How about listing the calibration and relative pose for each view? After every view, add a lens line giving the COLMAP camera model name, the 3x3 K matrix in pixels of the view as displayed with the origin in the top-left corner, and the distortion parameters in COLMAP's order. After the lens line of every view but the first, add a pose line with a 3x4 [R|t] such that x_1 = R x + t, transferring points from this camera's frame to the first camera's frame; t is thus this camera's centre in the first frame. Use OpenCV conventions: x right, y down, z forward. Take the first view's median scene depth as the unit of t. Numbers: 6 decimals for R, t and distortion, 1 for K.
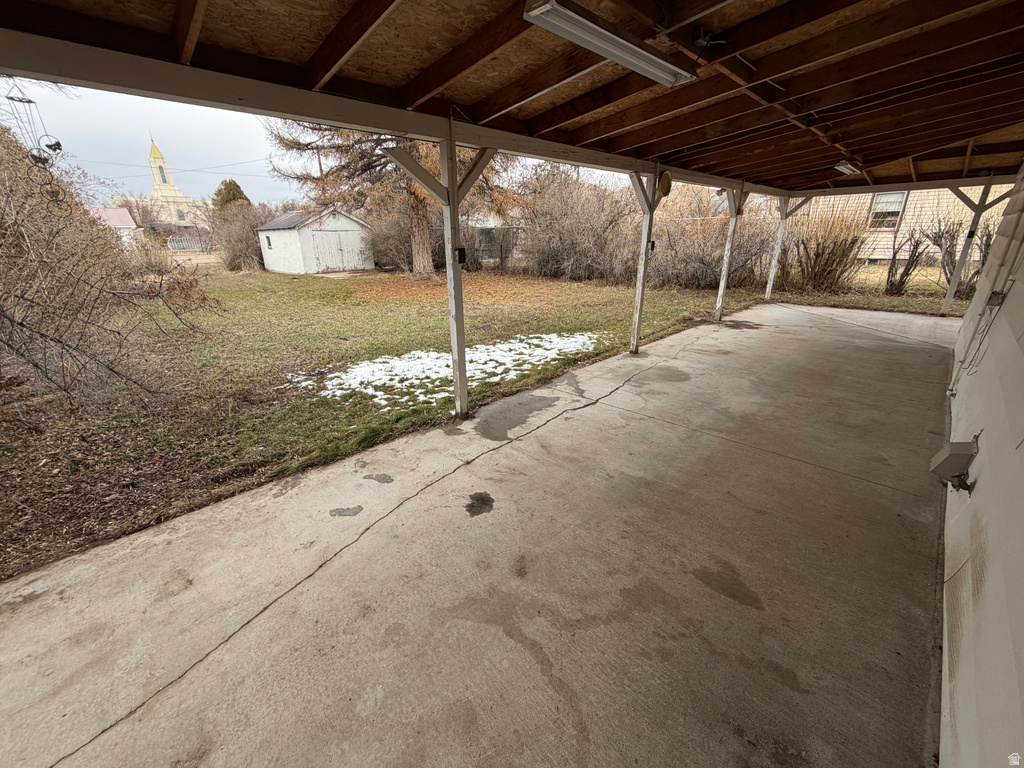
lens RADIAL K [[410.5, 0, 514.3], [0, 410.5, 382.0], [0, 0, 1]] dist [-0.003171, 0.000173]
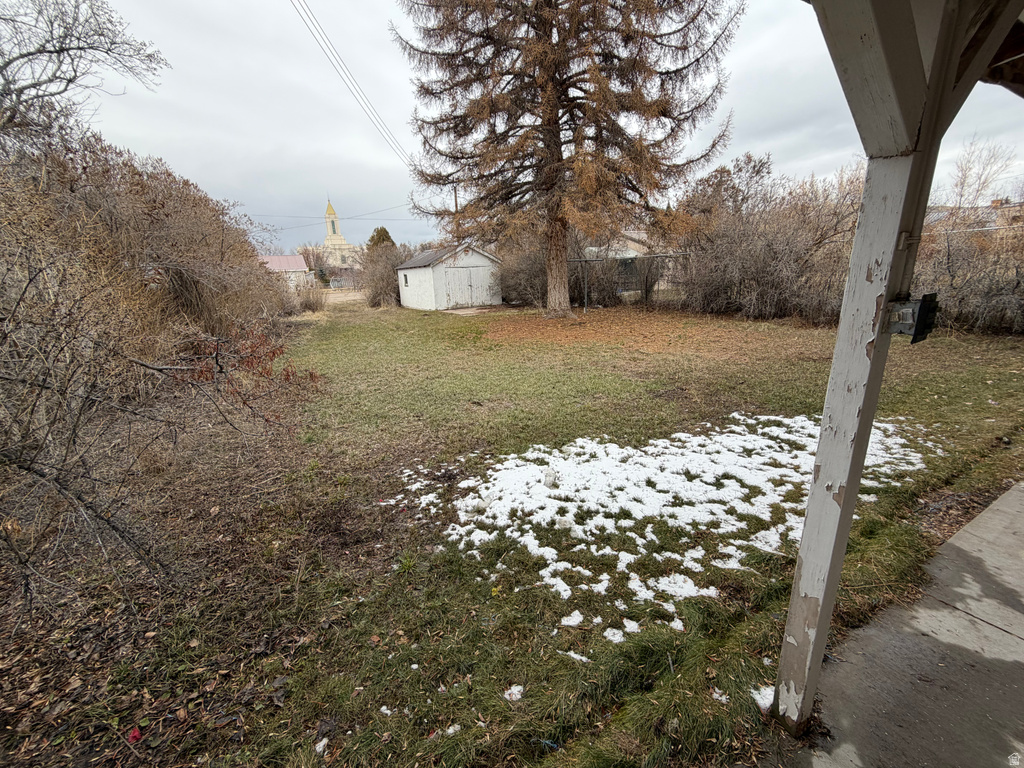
lens RADIAL K [[410.5, 0, 511.4], [0, 410.5, 384.0], [0, 0, 1]] dist [-0.003171, 0.000173]
pose [[0.961569, 0.041732, -0.271374, -0.181518], [-0.060102, 0.996403, -0.059735, -0.120515], [0.267905, 0.073749, 0.960618, 0.343395]]
